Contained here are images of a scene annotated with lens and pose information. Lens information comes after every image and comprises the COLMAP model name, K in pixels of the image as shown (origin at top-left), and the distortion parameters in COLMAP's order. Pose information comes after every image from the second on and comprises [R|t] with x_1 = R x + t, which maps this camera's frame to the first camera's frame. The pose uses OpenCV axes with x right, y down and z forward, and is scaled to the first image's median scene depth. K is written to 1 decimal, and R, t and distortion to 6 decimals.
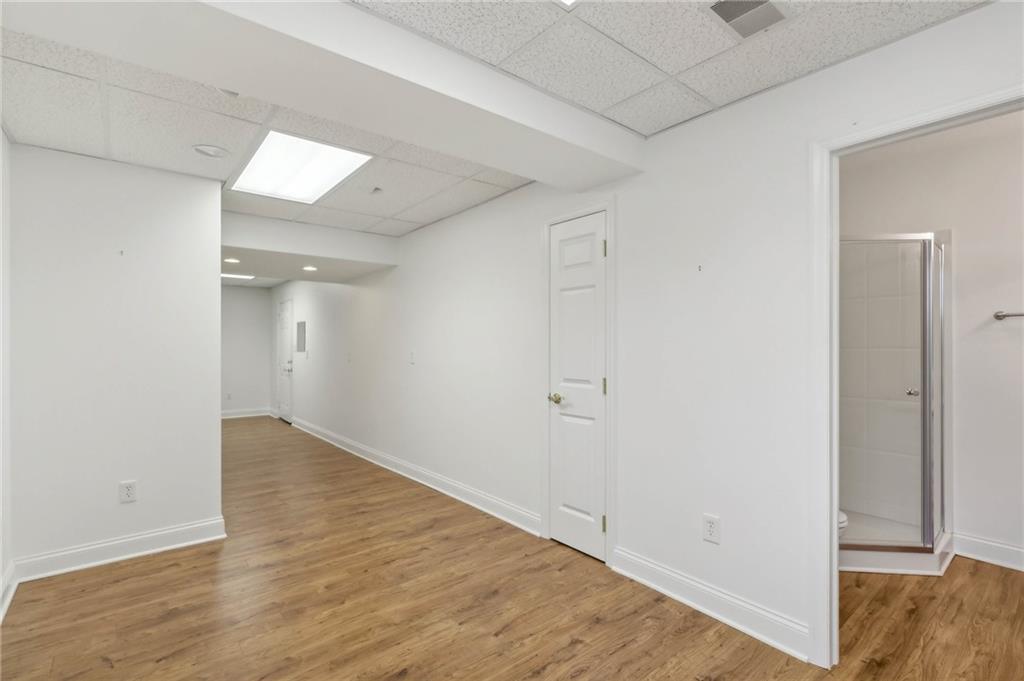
lens RADIAL K [[476.7, 0, 510.4], [0, 476.7, 344.8], [0, 0, 1]] dist [-0.005045, 0.001212]
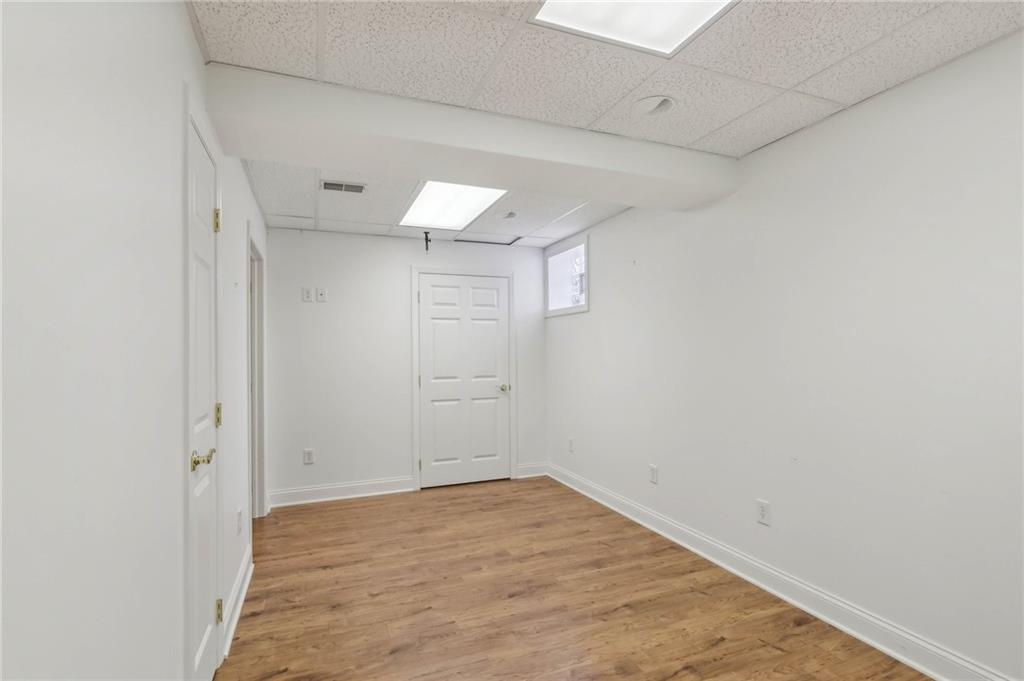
lens RADIAL K [[476.7, 0, 510.5], [0, 476.7, 344.0], [0, 0, 1]] dist [-0.005045, 0.001212]
pose [[-0.954675, 0.012114, 0.297404, -0.543038], [0.008980, 0.999889, -0.011901, -0.006175], [-0.297515, -0.008691, -0.954678, 1.971246]]
